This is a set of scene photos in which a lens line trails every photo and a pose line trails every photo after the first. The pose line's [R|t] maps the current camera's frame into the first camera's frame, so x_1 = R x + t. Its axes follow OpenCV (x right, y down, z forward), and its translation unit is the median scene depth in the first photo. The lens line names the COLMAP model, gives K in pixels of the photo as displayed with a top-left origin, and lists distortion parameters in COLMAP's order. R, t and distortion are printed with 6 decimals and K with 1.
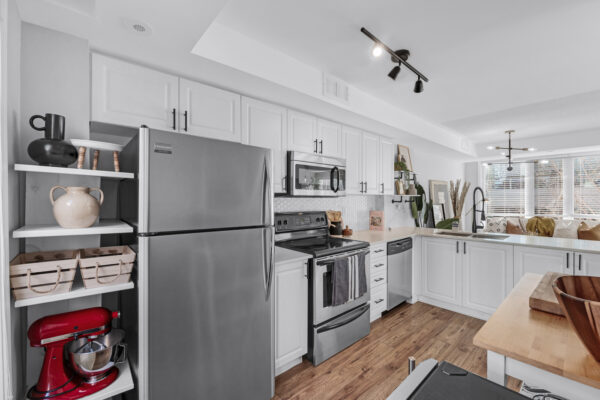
lens RADIAL K [[255.3, 0, 302.5], [0, 255.3, 201.0], [0, 0, 1]] dist [-0.000550, 0.000274]
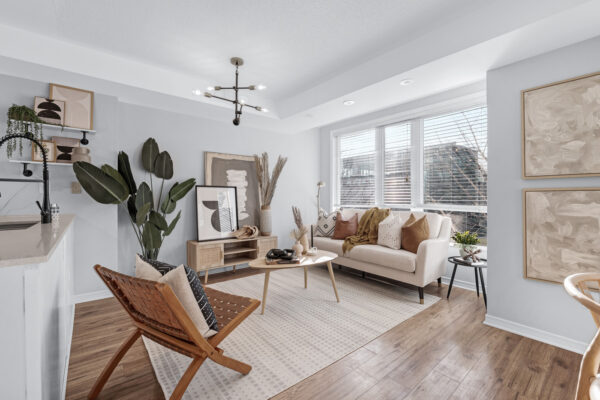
lens RADIAL K [[259.6, 0, 300.5], [0, 259.6, 196.9], [0, 0, 1]] dist [-0.003576, -0.000194]
pose [[0.999232, 0.008887, -0.038163, 1.399964], [-0.009115, 0.999942, -0.005812, 0.075638], [0.038109, 0.006155, 0.999255, 0.553078]]
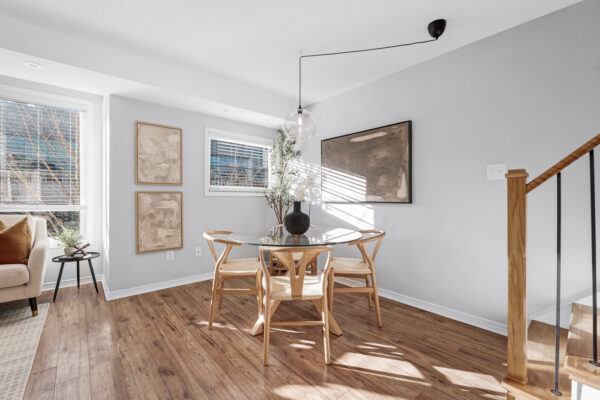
lens RADIAL K [[259.6, 0, 300.5], [0, 259.6, 196.9], [0, 0, 1]] dist [-0.003576, -0.000194]
pose [[0.009666, 0.010164, 0.999902, 0.984586], [0.002096, 0.999946, -0.010185, 0.078193], [-0.999951, 0.002195, 0.009644, 0.637458]]
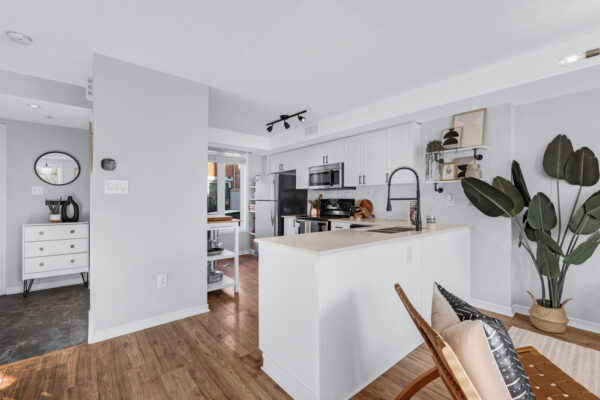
lens RADIAL K [[259.7, 0, 309.7], [0, 259.7, 201.1], [0, 0, 1]] dist [-0.002365, -0.000395]
pose [[-0.005900, 0.005893, -0.999965, 1.588057], [-0.006069, 0.999964, 0.005929, 0.044990], [0.999964, 0.006104, -0.005864, 0.806730]]
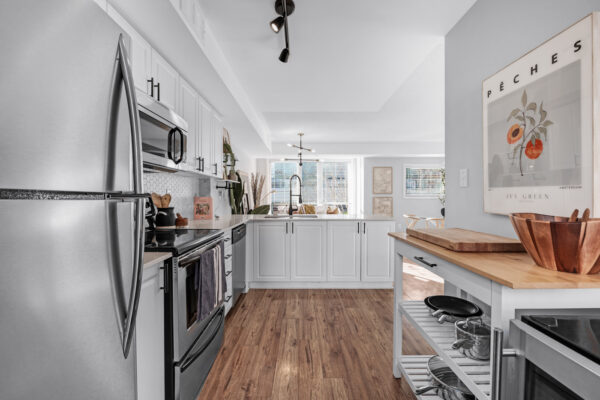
lens RADIAL K [[252.3, 0, 300.0], [0, 252.3, 200.0], [0, 0, 1]] dist [-0.000910, -0.000207]
pose [[0.668377, -0.005673, 0.743801, -0.152729], [0.001307, 0.999978, 0.006453, 0.056964], [-0.743821, -0.003341, 0.668370, 0.254394]]
